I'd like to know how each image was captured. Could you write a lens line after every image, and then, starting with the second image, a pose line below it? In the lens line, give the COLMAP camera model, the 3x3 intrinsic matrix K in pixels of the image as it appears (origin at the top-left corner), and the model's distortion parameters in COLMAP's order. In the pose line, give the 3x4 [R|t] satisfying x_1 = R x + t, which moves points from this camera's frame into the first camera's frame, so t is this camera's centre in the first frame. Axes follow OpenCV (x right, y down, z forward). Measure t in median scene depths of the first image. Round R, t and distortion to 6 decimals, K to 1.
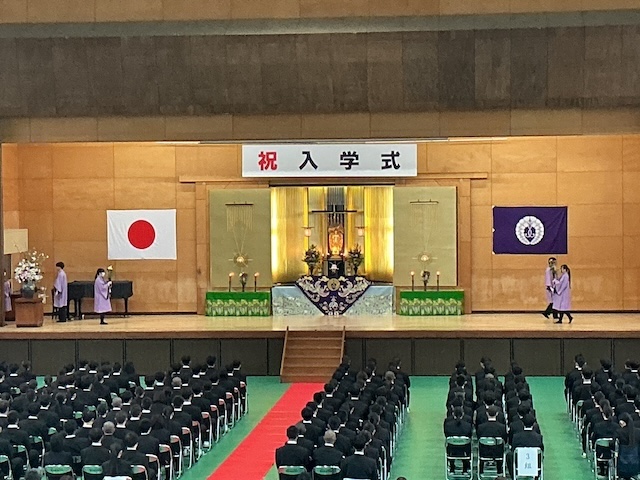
lens RADIAL K [[1508.9, 0, 320.0], [0, 1508.9, 240.0], [0, 0, 1]] dist [0.075916, 0.079670]
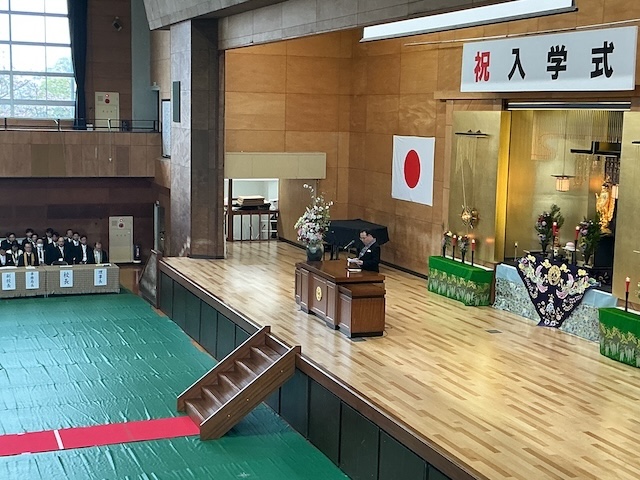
lens RADIAL K [[995.7, 0, 320.0], [0, 995.7, 240.0], [0, 0, 1]] dist [0.100394, -0.120019]
pose [[0.456668, 0.133595, -0.879549, 0.312747], [-0.053423, 0.990994, 0.122785, -0.027849], [0.888032, -0.009084, 0.459692, 0.737419]]
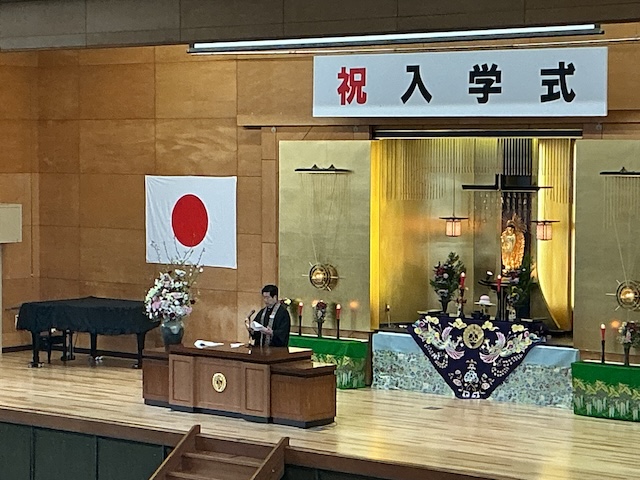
lens RADIAL K [[1783.6, 0, 320.0], [0, 1783.6, 240.0], [0, 0, 1]] dist [0.131706, 0.377451]
pose [[0.830979, 0.041852, -0.554727, 0.290371], [-0.028547, 0.999060, 0.032613, -0.019555], [0.555570, -0.011265, 0.831393, 0.487538]]
